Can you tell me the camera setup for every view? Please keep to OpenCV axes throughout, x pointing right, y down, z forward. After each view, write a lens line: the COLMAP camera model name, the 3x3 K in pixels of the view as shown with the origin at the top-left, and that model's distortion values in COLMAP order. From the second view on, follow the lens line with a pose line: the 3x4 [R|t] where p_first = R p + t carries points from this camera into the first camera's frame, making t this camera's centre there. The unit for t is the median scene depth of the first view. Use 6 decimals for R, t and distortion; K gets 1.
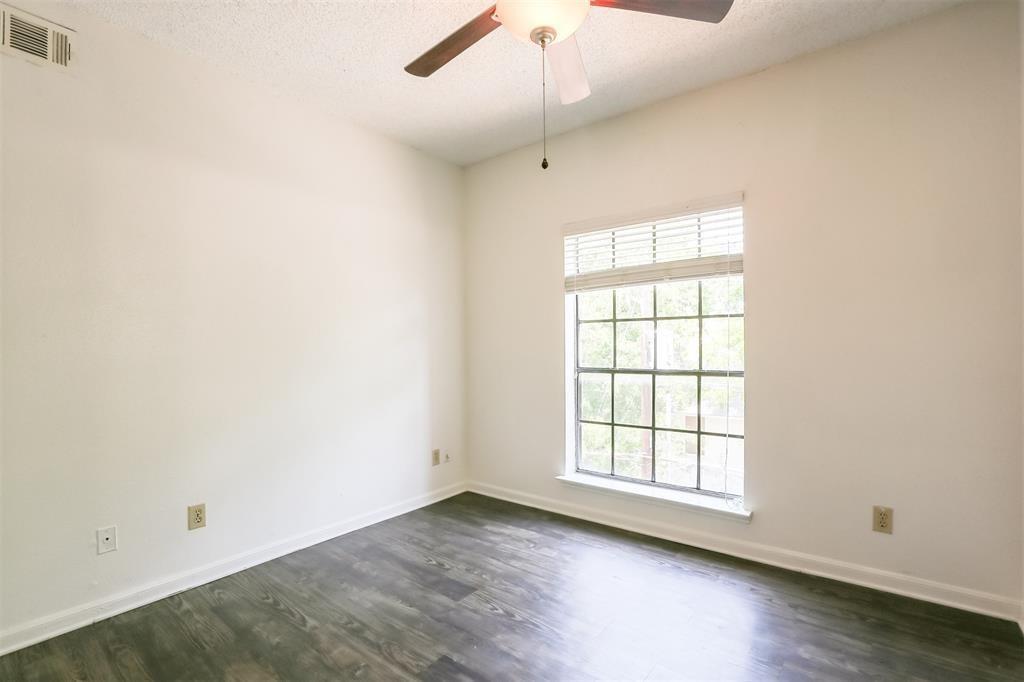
lens RADIAL K [[473.5, 0, 512.0], [0, 473.5, 341.0], [0, 0, 1]] dist [-0.040227, 0.000727]
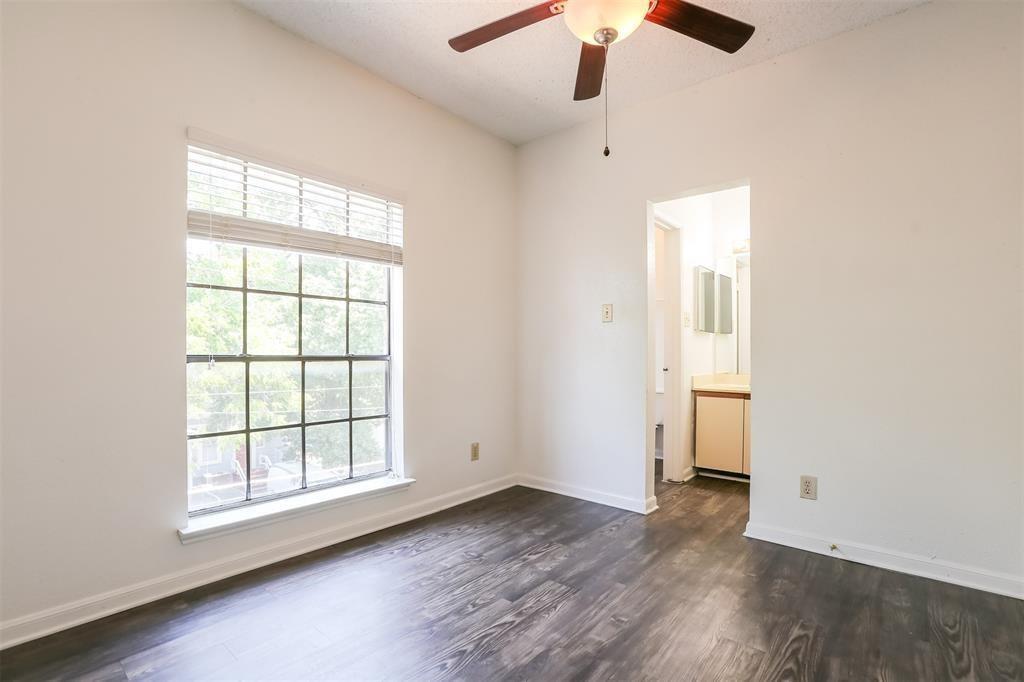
lens RADIAL K [[454.9, 0, 514.1], [0, 454.9, 357.5], [0, 0, 1]] dist [-0.046765, 0.000117]
pose [[0.051747, 0.000839, 0.998660, -0.540494], [-0.009208, 0.999958, -0.000363, 0.067776], [-0.998618, -0.009177, 0.051752, 0.650517]]
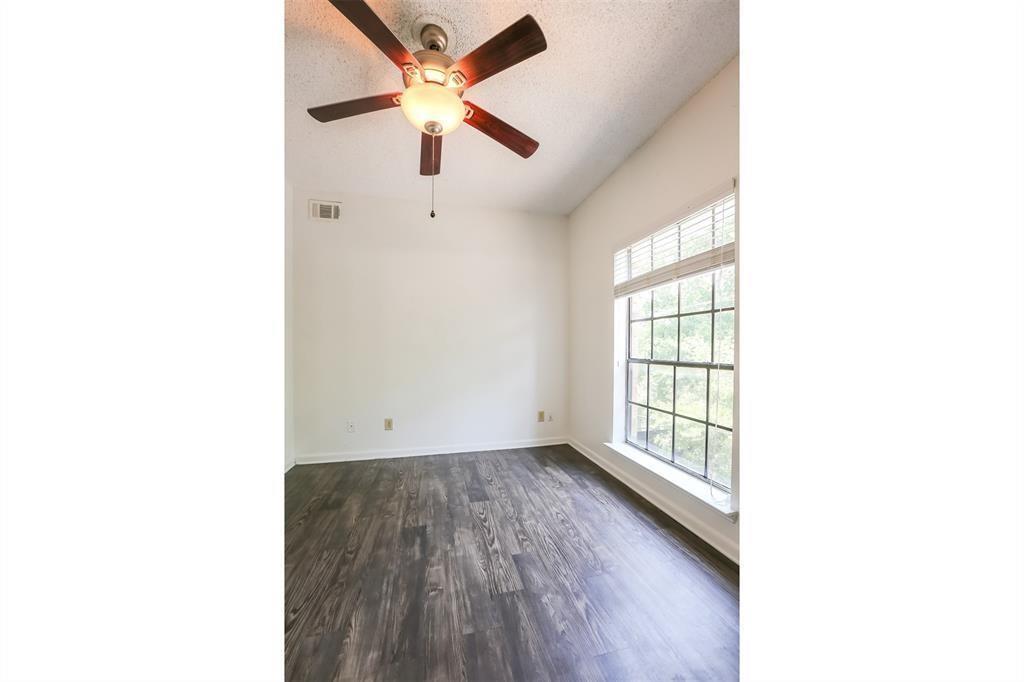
lens RADIAL K [[322.0, 0, 518.0], [0, 322.0, 347.4], [0, 0, 1]] dist [-0.019625, 0.000083]
pose [[0.795015, 0.009838, -0.606510, 0.516231], [-0.002815, 0.999918, 0.012529, 0.021453], [0.606583, -0.008253, 0.794977, 0.199024]]
